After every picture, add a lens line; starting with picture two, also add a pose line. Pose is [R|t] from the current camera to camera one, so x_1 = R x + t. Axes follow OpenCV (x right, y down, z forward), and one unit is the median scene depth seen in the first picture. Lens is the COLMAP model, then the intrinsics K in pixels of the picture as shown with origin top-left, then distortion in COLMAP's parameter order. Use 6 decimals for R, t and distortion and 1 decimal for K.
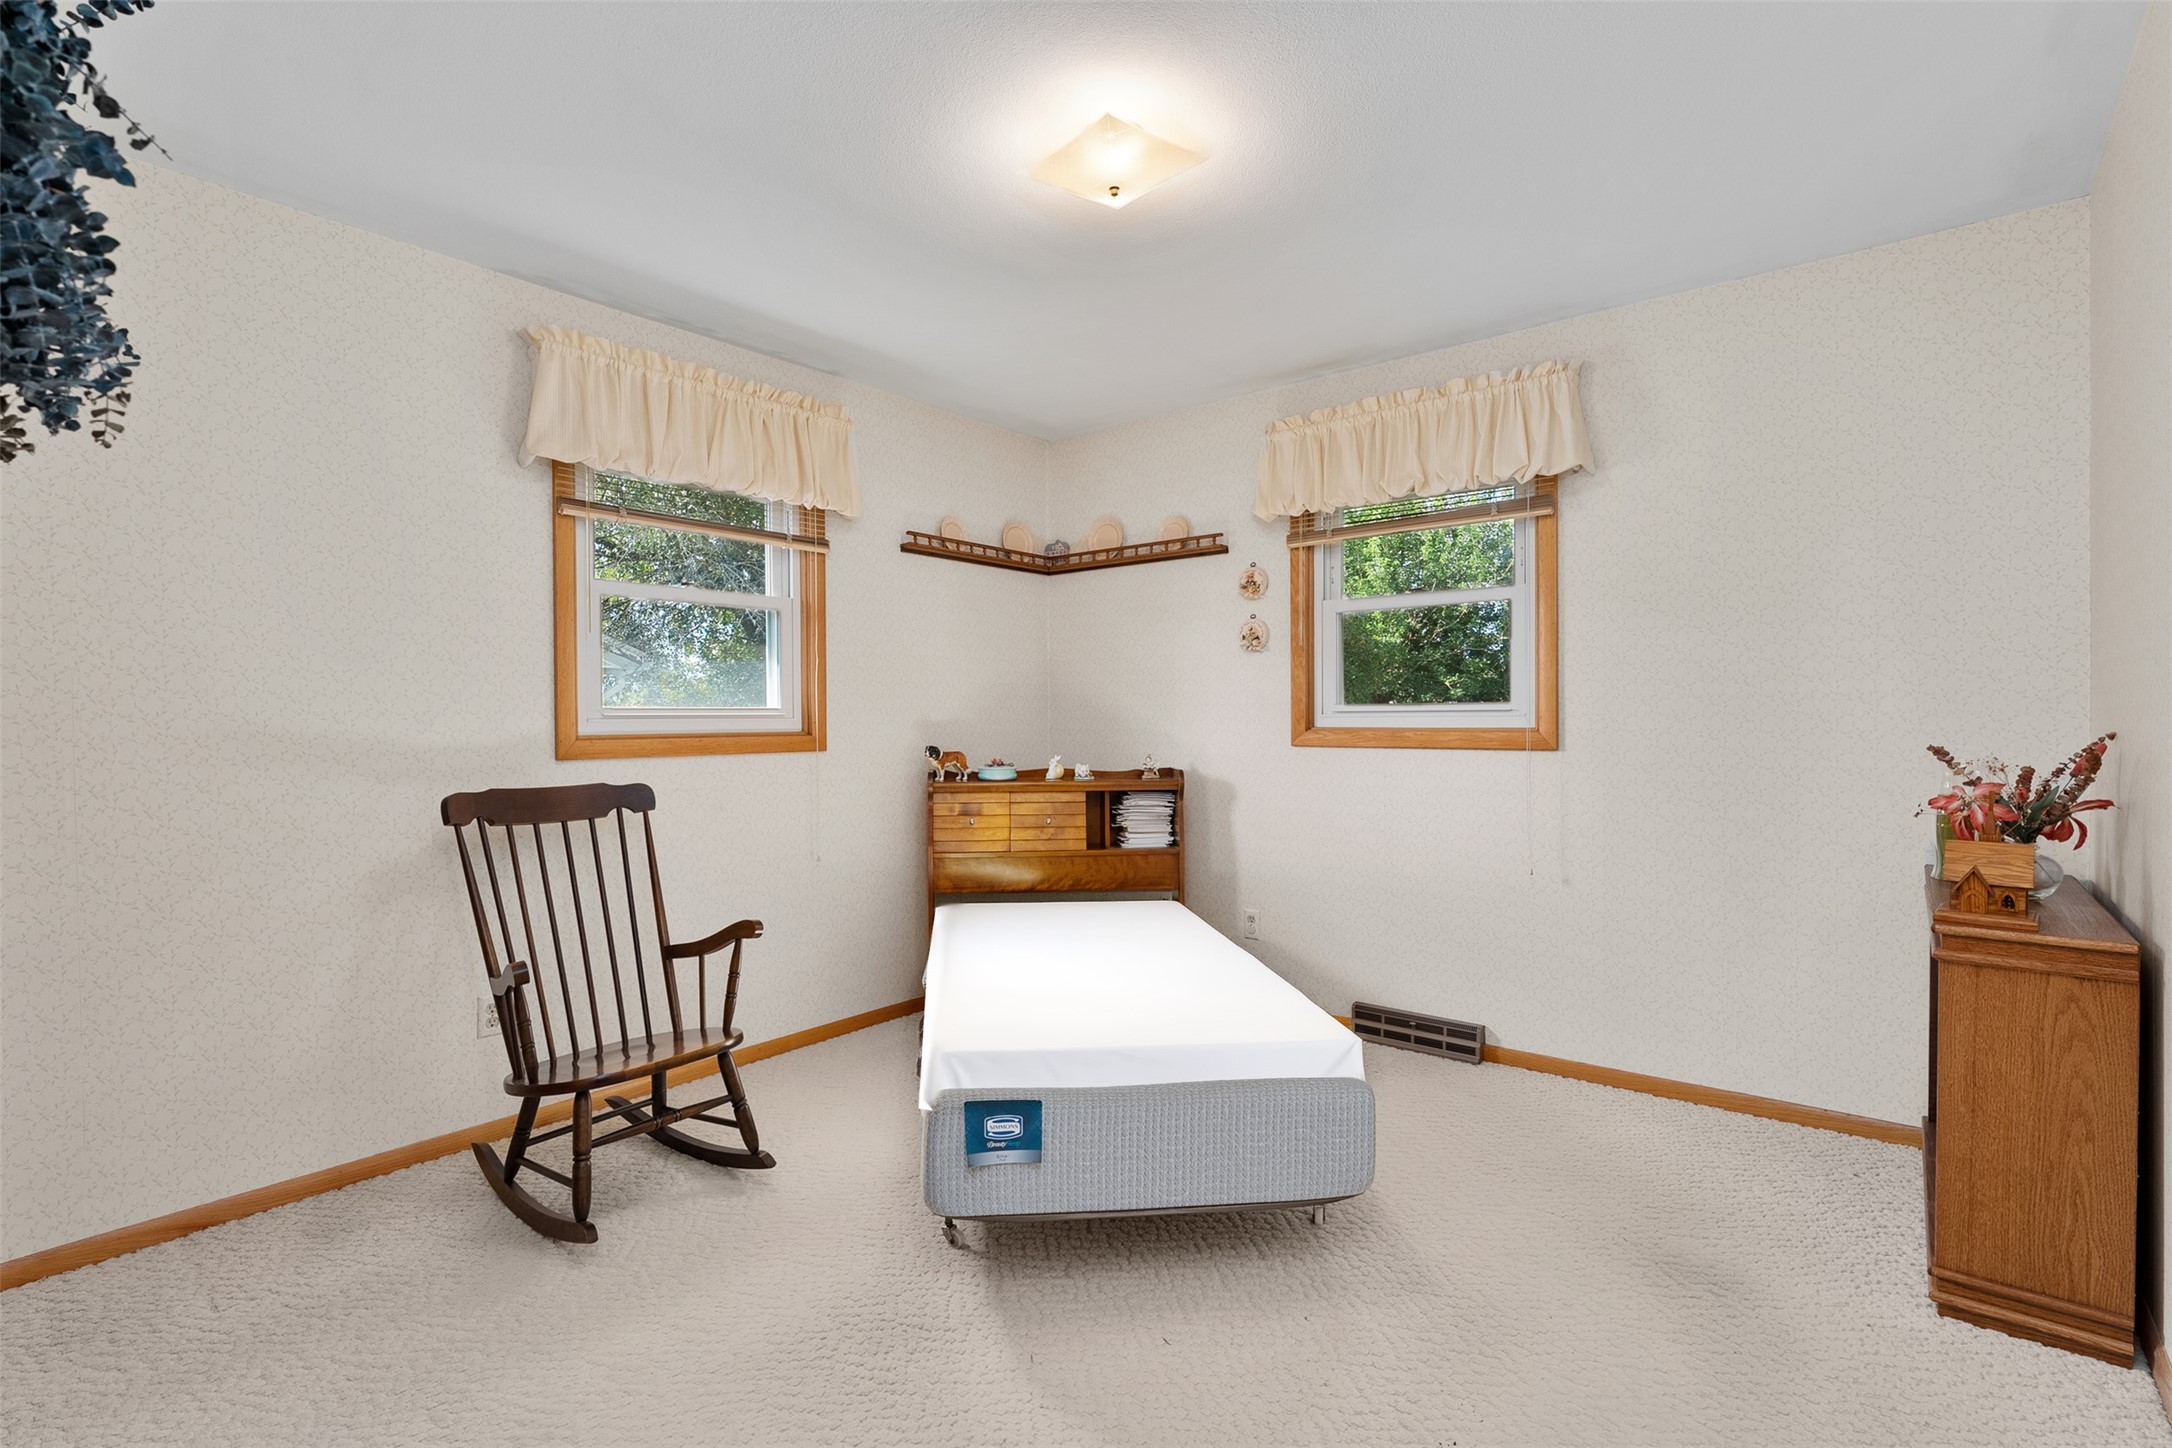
lens RADIAL K [[990.9, 0, 1086.0], [0, 990.9, 724.0], [0, 0, 1]] dist [0.000808, 0.000008]
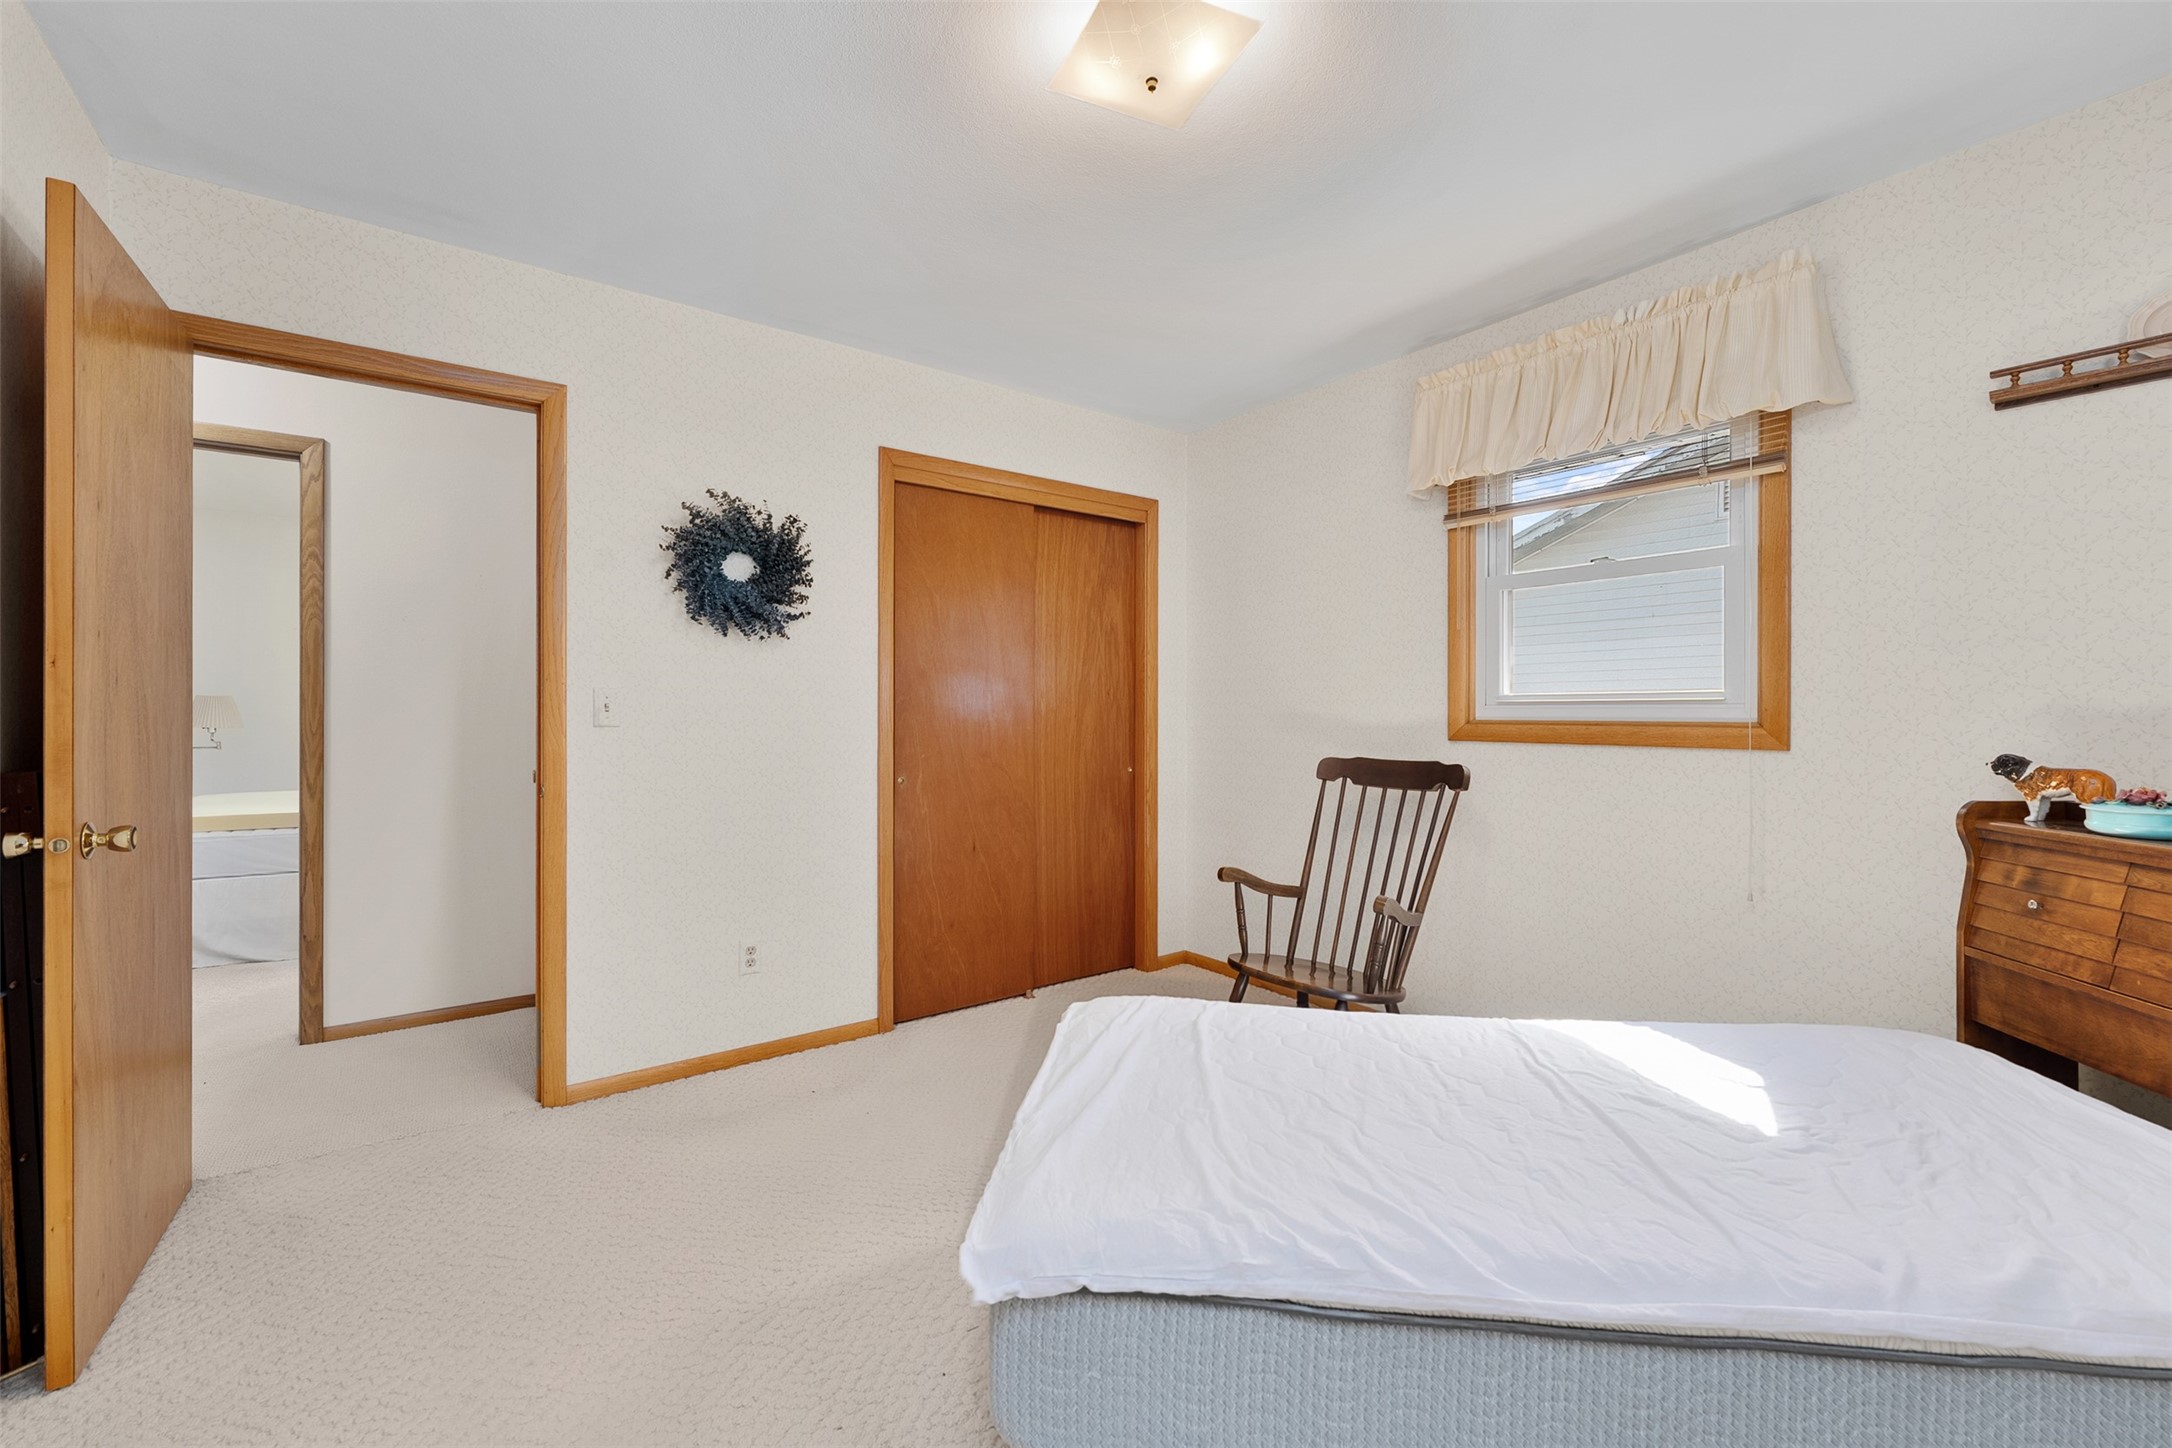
lens RADIAL K [[879.1, 0, 1086.0], [0, 879.1, 724.0], [0, 0, 1]] dist [-0.001332, -0.000065]
pose [[-0.244648, 0.013609, -0.969516, 0.524444], [-0.011659, 0.999788, 0.016976, 0.003805], [0.969542, 0.015457, -0.244437, 0.756084]]
